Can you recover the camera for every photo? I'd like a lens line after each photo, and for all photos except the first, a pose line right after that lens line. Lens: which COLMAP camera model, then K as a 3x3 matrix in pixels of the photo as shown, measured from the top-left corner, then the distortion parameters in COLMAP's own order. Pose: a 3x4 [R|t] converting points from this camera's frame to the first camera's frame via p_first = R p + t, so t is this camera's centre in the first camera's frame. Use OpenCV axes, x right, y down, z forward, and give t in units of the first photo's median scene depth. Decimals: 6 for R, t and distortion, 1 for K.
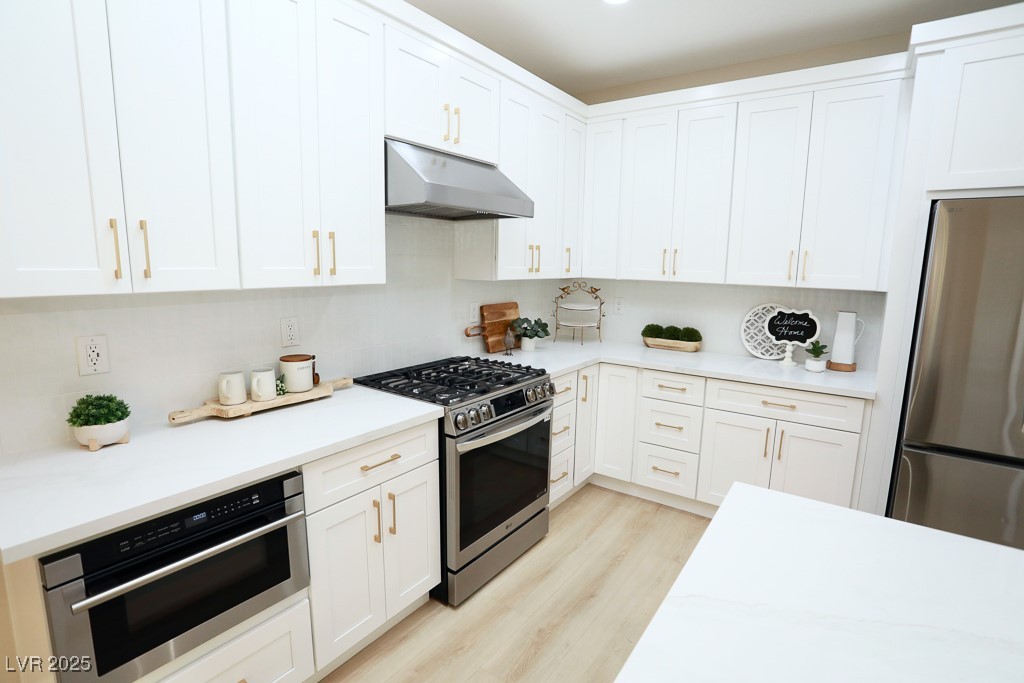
lens RADIAL K [[494.6, 0, 515.7], [0, 494.6, 341.4], [0, 0, 1]] dist [-0.071195, 0.029510]
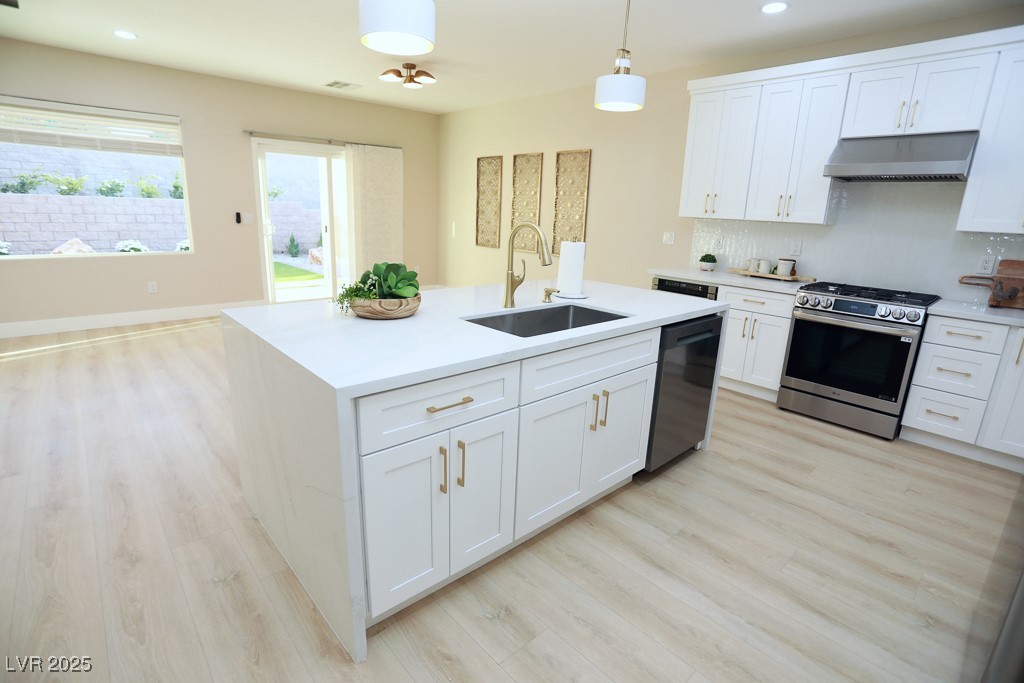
lens RADIAL K [[494.6, 0, 511.9], [0, 494.6, 340.1], [0, 0, 1]] dist [-0.071195, 0.029510]
pose [[-0.210124, 0.221923, -0.952154, 1.235184], [-0.198632, 0.943895, 0.263833, 0.033410], [0.957284, 0.244566, -0.154254, 0.211236]]
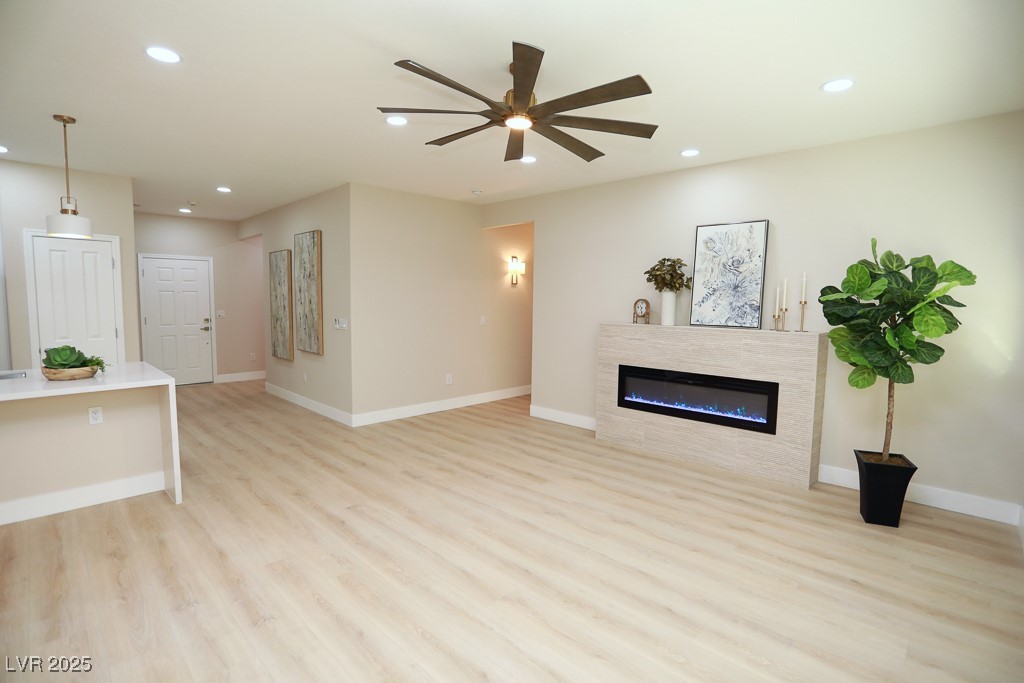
lens RADIAL K [[494.6, 0, 514.3], [0, 494.6, 339.1], [0, 0, 1]] dist [-0.071195, 0.029510]
pose [[0.158251, -0.095468, 0.982773, -0.392297], [0.150705, 0.985989, 0.071513, 0.217202], [-0.975830, 0.136791, 0.170421, -1.356318]]
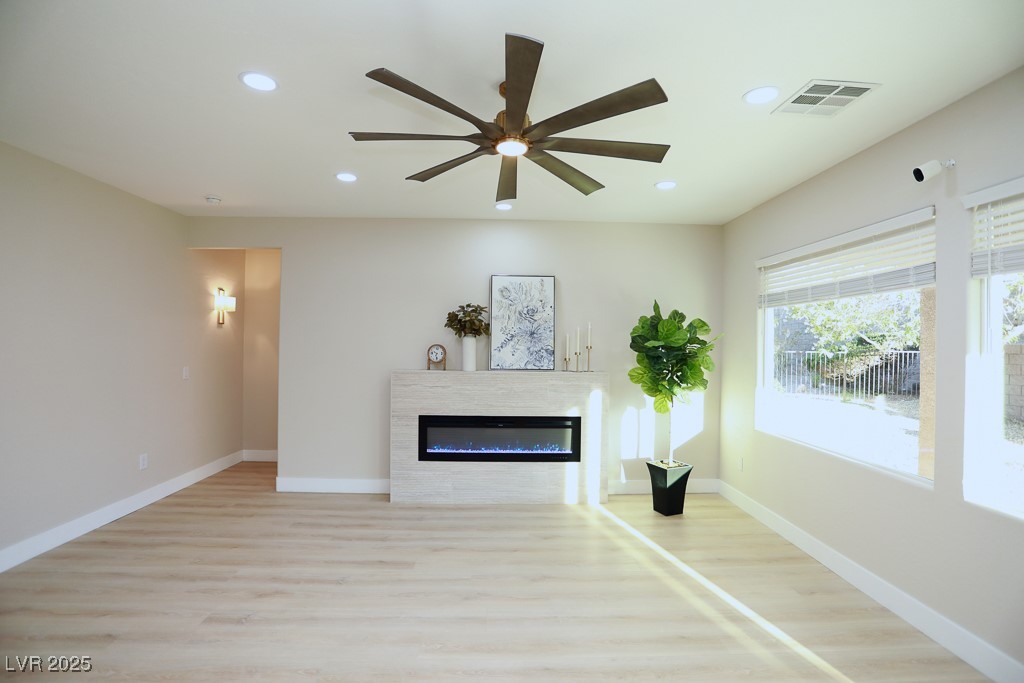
lens RADIAL K [[494.6, 0, 512.1], [0, 494.6, 341.5], [0, 0, 1]] dist [-0.071195, 0.029510]
pose [[-0.600920, -0.021042, 0.799032, -0.096523], [0.106887, 0.988560, 0.106418, 0.110017], [-0.792130, 0.149355, -0.591796, -0.735539]]
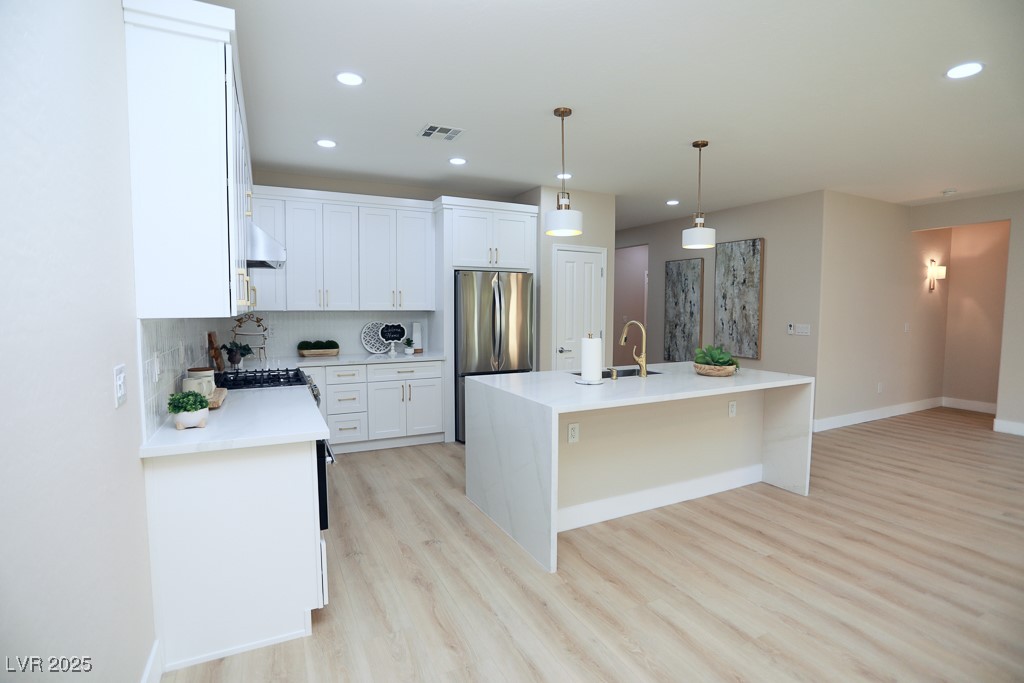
lens RADIAL K [[494.6, 0, 514.1], [0, 494.6, 340.7], [0, 0, 1]] dist [-0.071195, 0.029510]
pose [[0.462627, -0.075632, 0.883321, -0.842224], [0.147443, 0.989042, 0.007463, 0.052800], [-0.874206, 0.126787, 0.468709, -0.252695]]
